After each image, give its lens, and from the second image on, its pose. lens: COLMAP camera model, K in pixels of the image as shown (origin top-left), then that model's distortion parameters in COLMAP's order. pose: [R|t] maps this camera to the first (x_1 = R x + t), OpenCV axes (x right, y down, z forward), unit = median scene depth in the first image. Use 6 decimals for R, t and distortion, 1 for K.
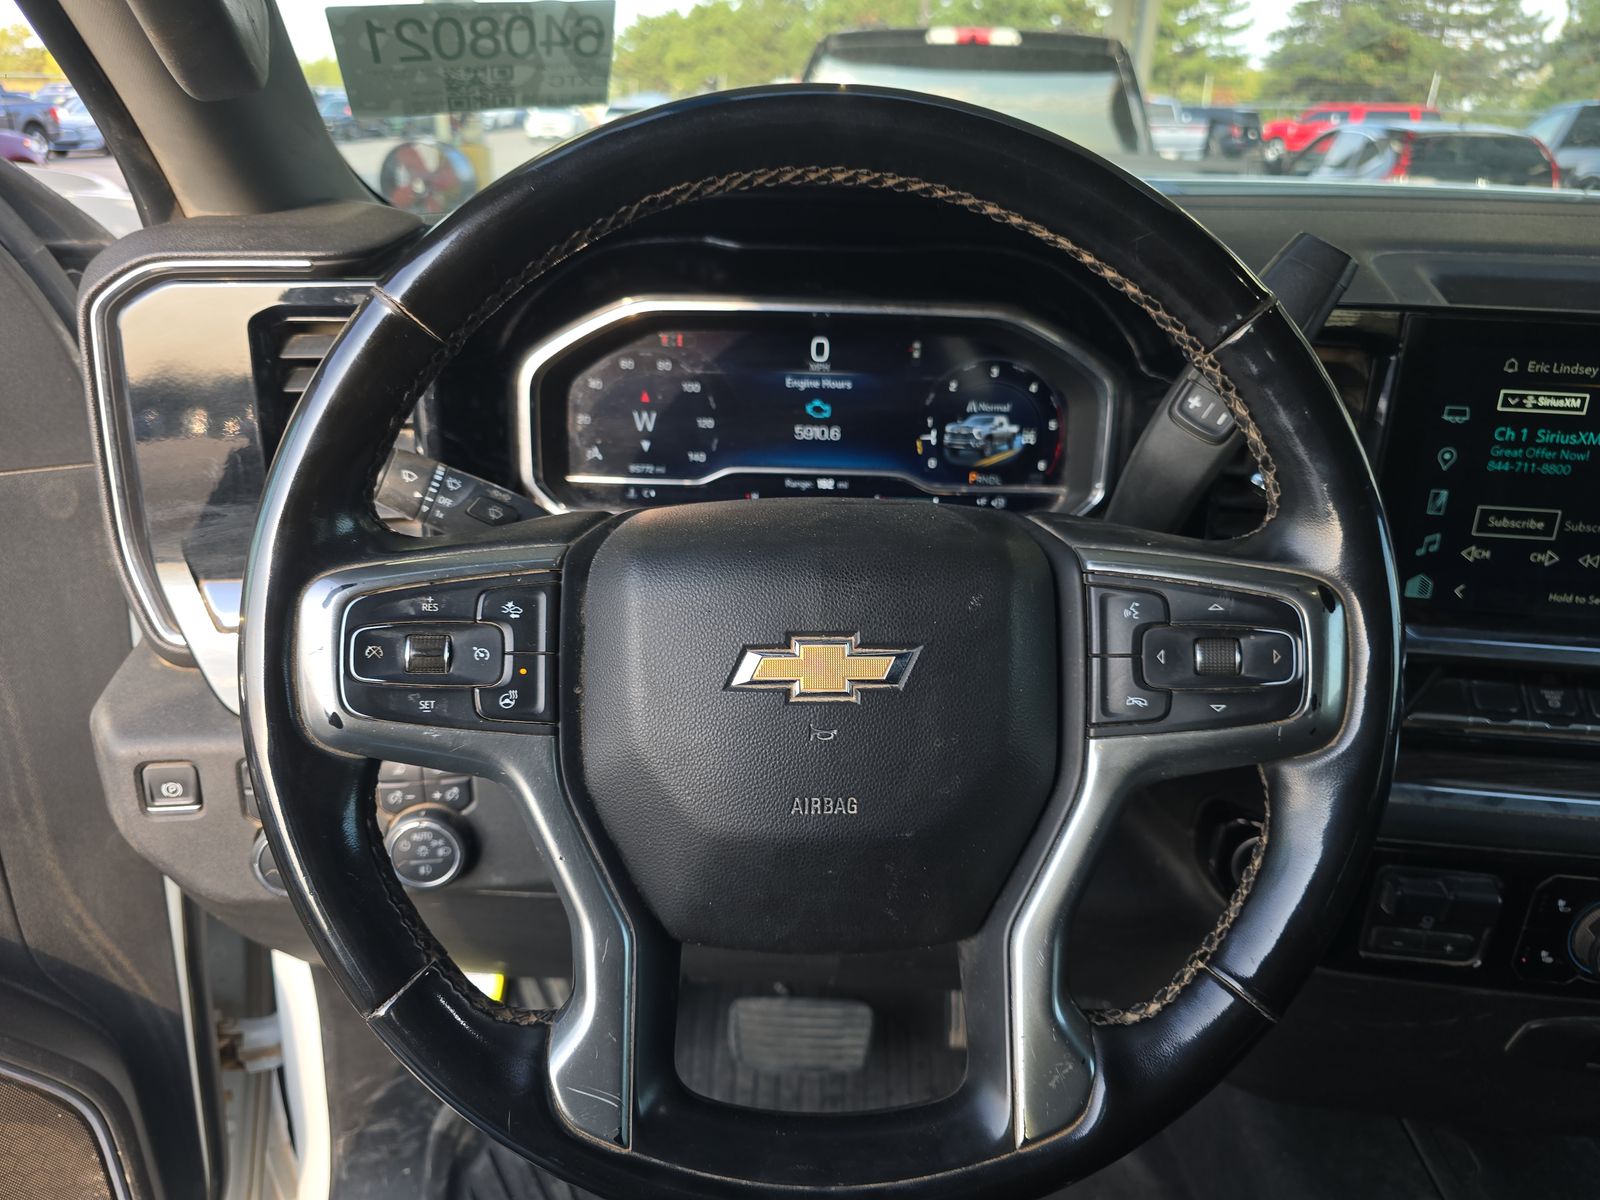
lens RADIAL K [[1044.2, 0, 786.2], [0, 1044.2, 615.4], [0, 0, 1]] dist [0.030941, -0.030980]
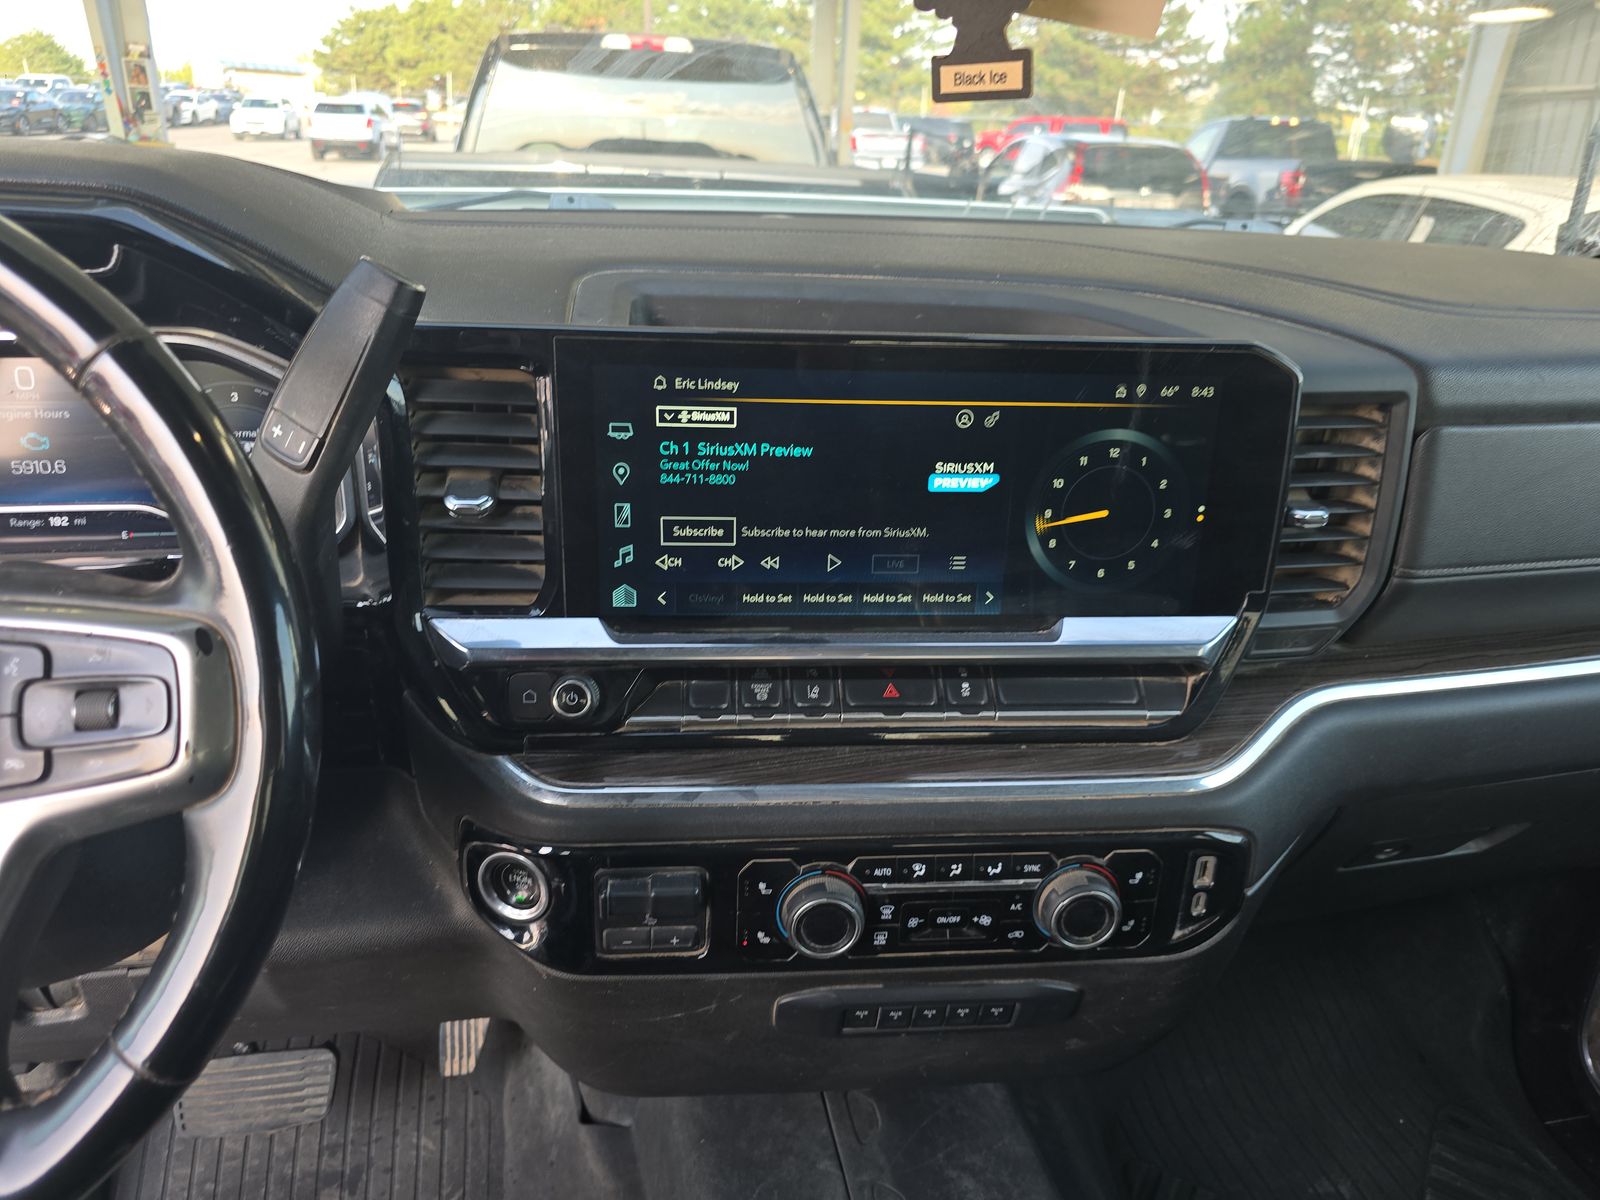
lens RADIAL K [[1044.2, 0, 755.9], [0, 1044.2, 613.0], [0, 0, 1]] dist [0.030941, -0.030980]
pose [[0.979932, -0.068927, 0.187034, 0.471796], [0.069683, 0.997566, 0.002539, -0.003975], [-0.186754, 0.010545, 0.982350, -0.033063]]
